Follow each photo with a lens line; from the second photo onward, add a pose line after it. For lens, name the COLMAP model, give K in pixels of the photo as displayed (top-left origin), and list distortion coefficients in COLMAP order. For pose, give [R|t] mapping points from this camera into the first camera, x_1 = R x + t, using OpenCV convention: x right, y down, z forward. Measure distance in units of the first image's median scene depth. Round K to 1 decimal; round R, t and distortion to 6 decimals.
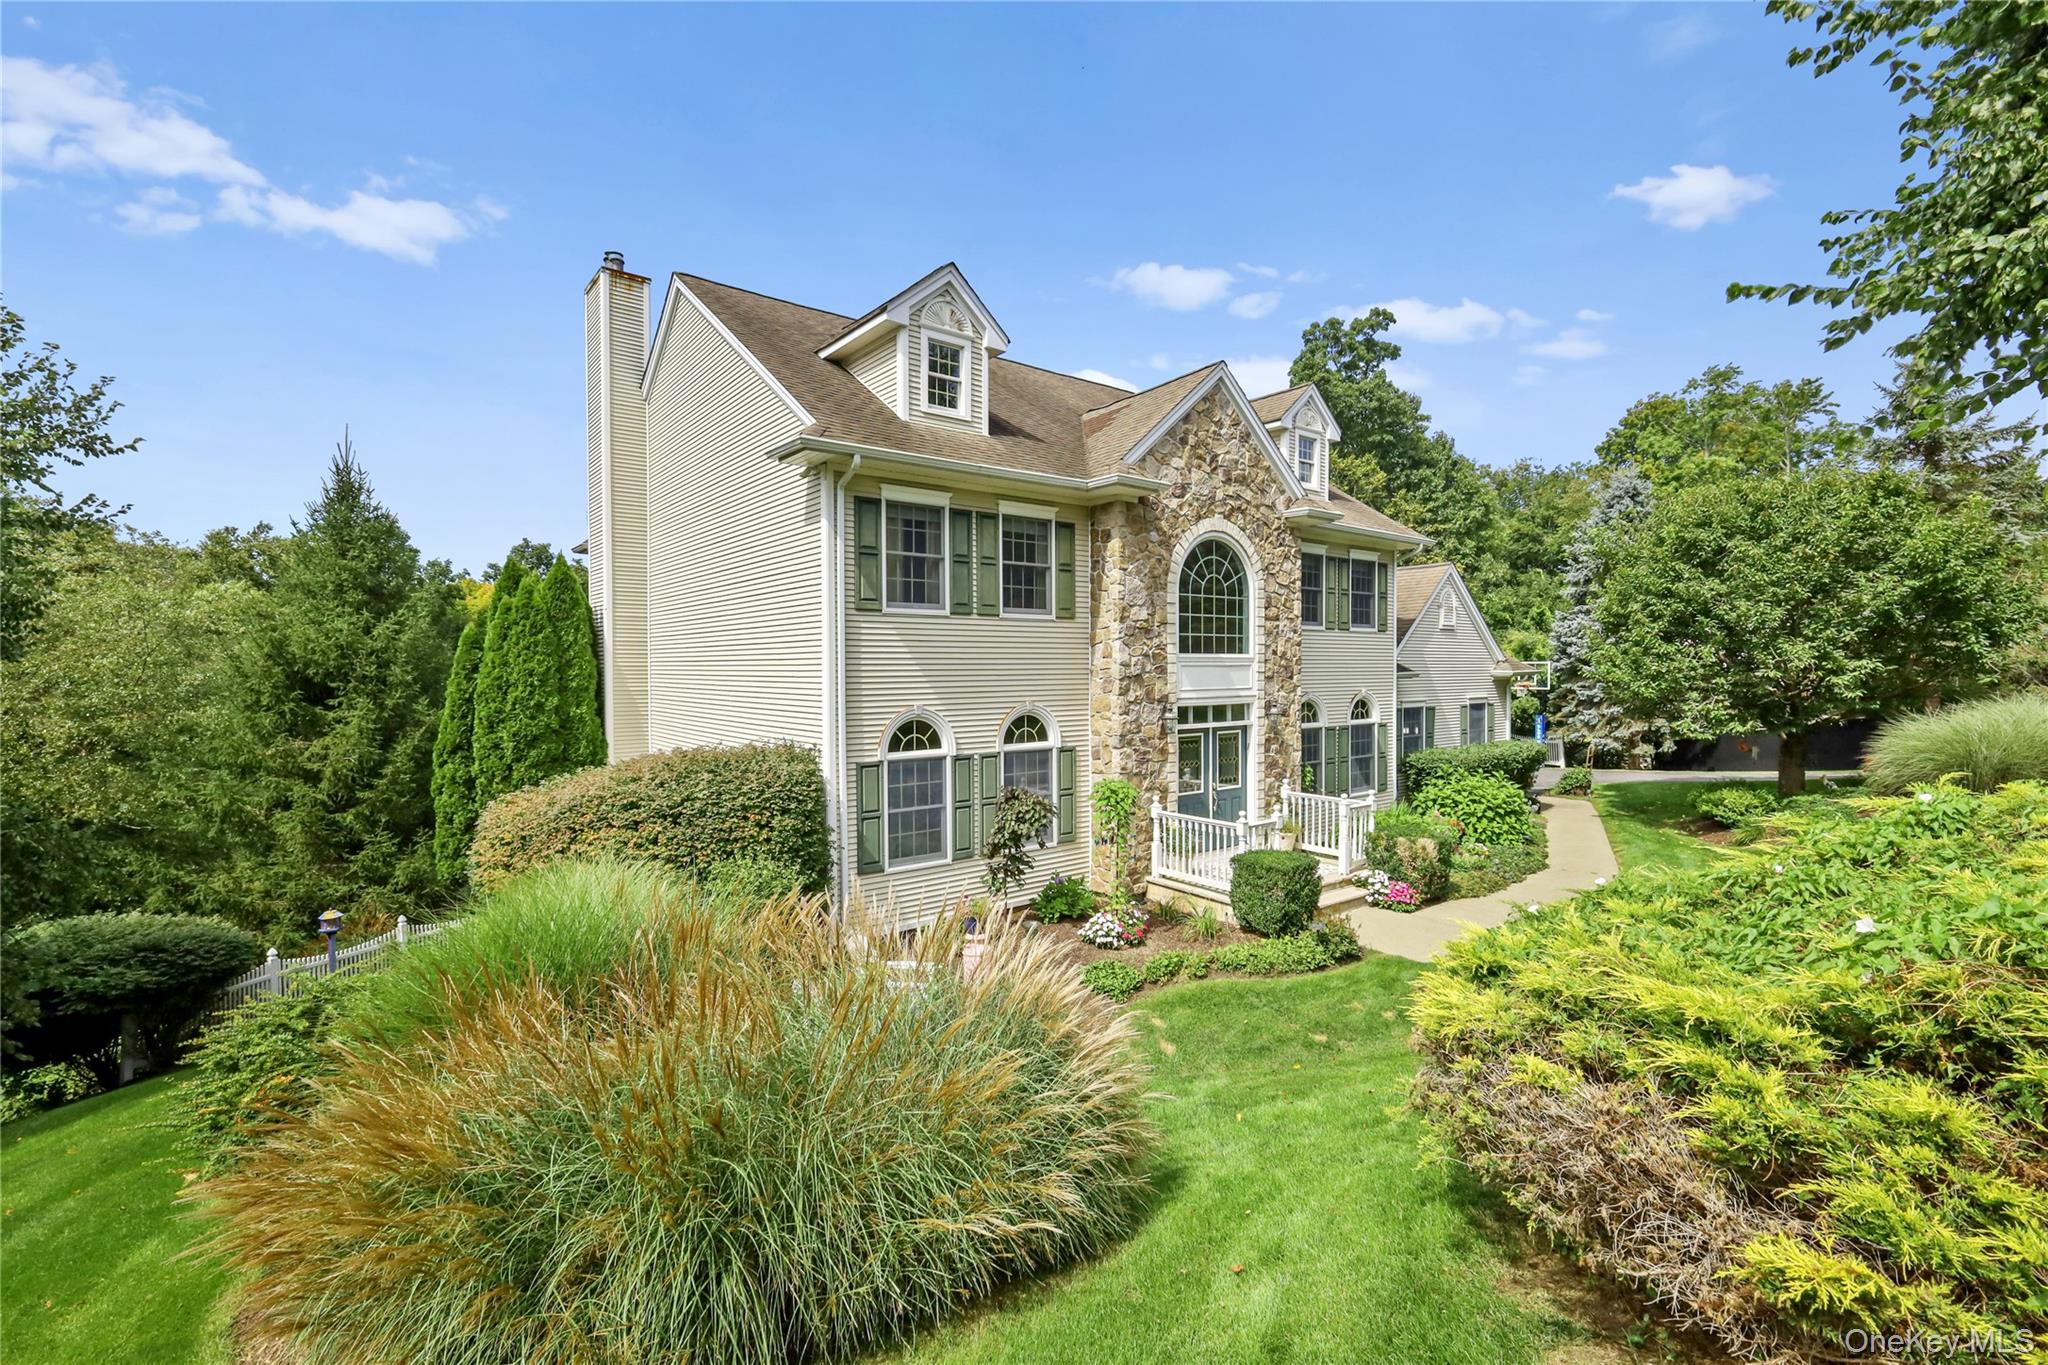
lens RADIAL K [[893.6, 0, 1026.9], [0, 893.6, 675.6], [0, 0, 1]] dist [-0.000669, 0.000011]
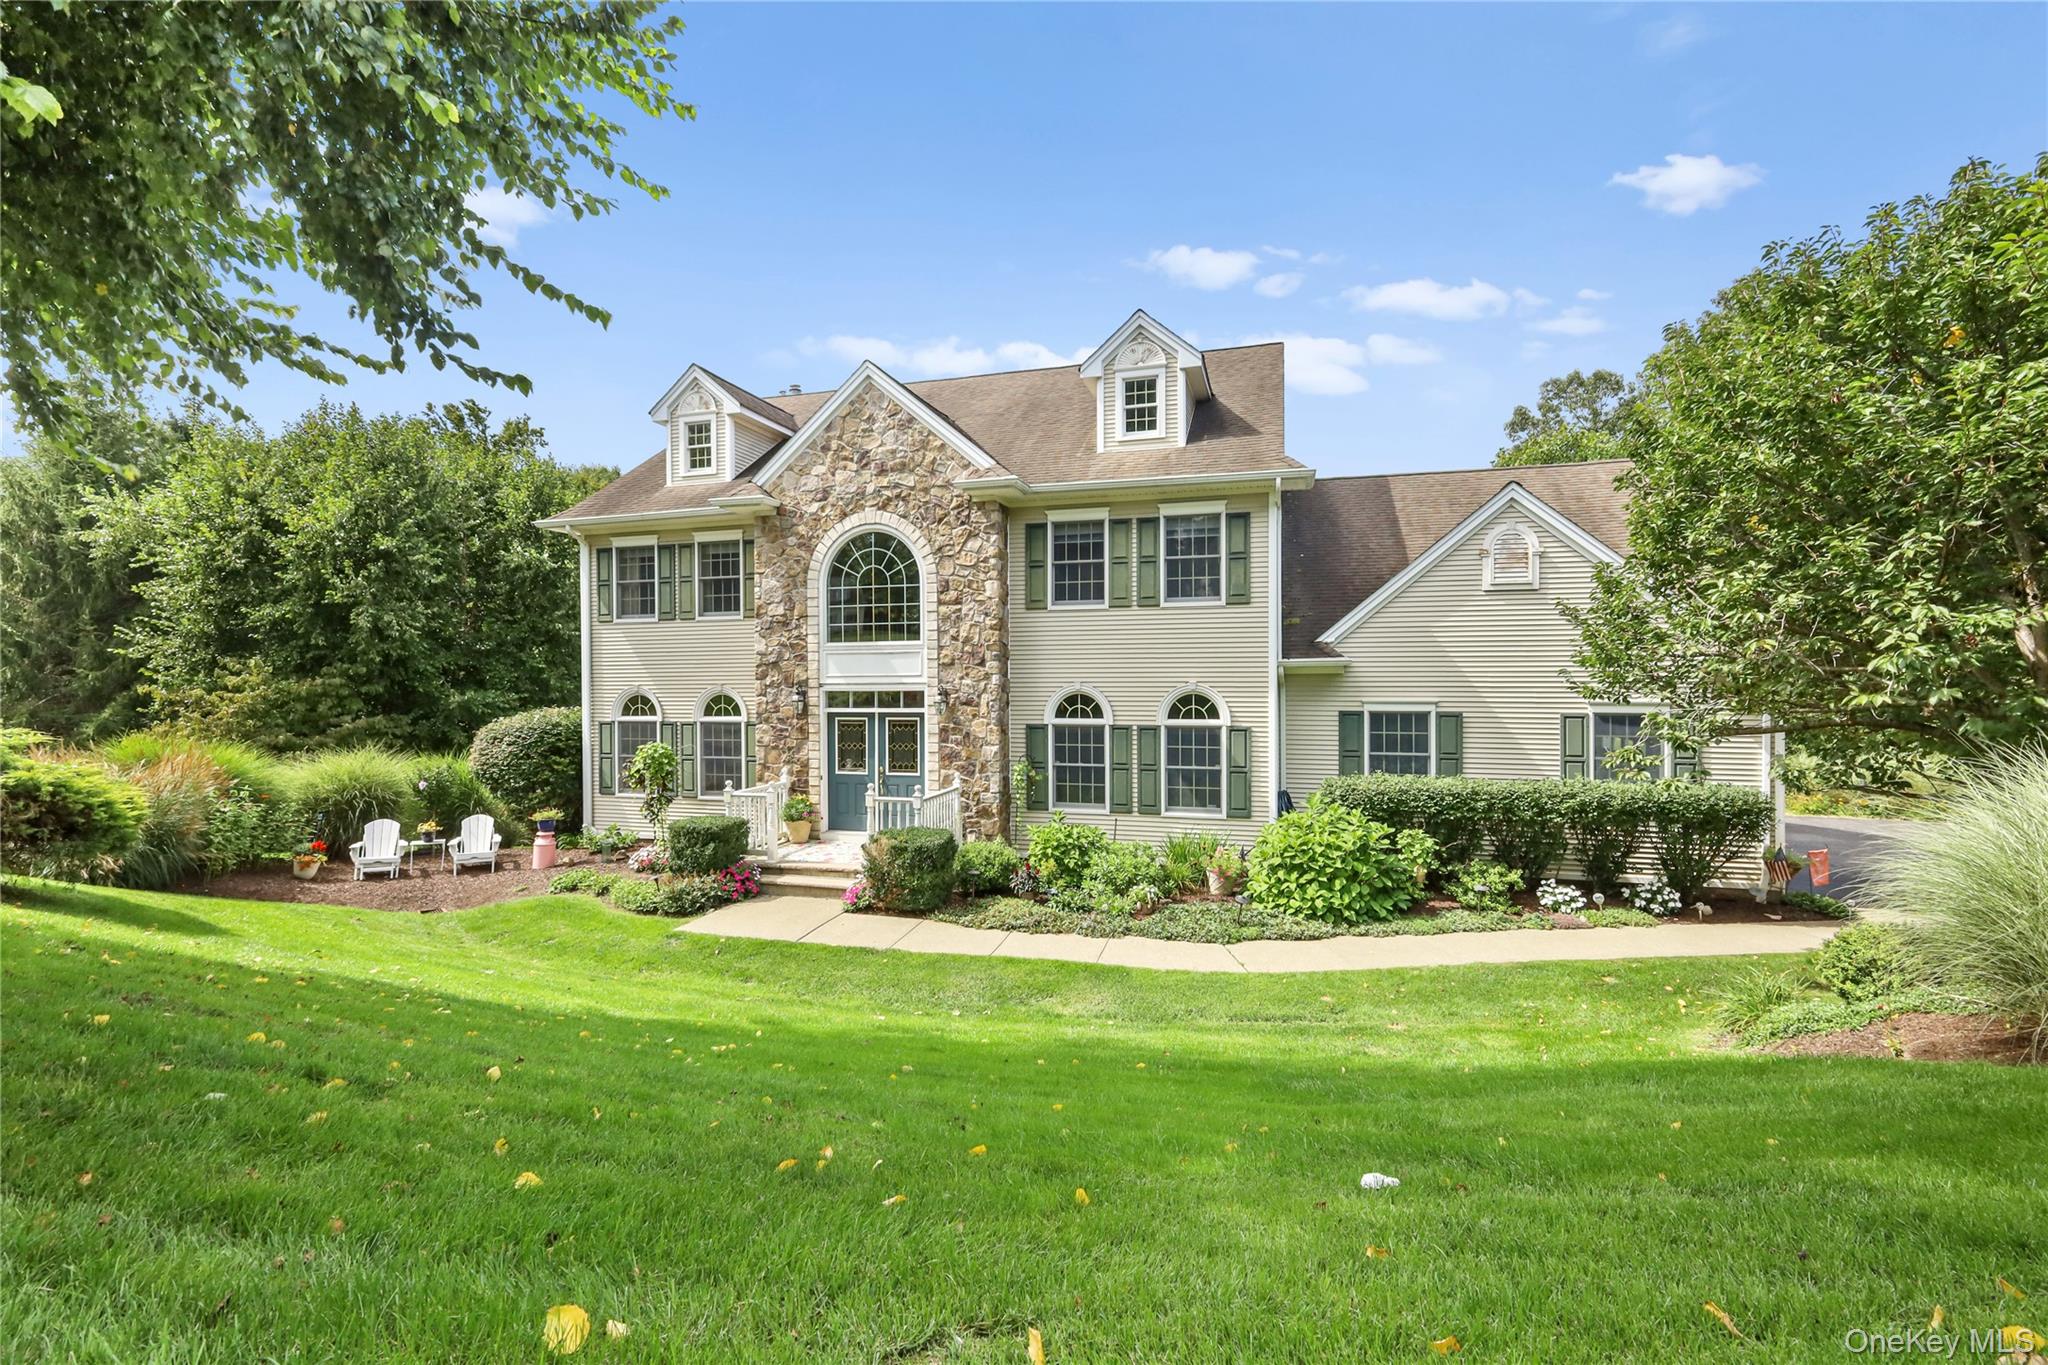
lens RADIAL K [[893.6, 0, 1026.6], [0, 893.6, 689.9], [0, 0, 1]] dist [-0.000669, 0.000011]
pose [[0.585593, 0.000764, -0.810605, 1.174705], [-0.008056, 0.999956, -0.004877, 0.035717], [0.810565, 0.009386, 0.585574, 0.546410]]
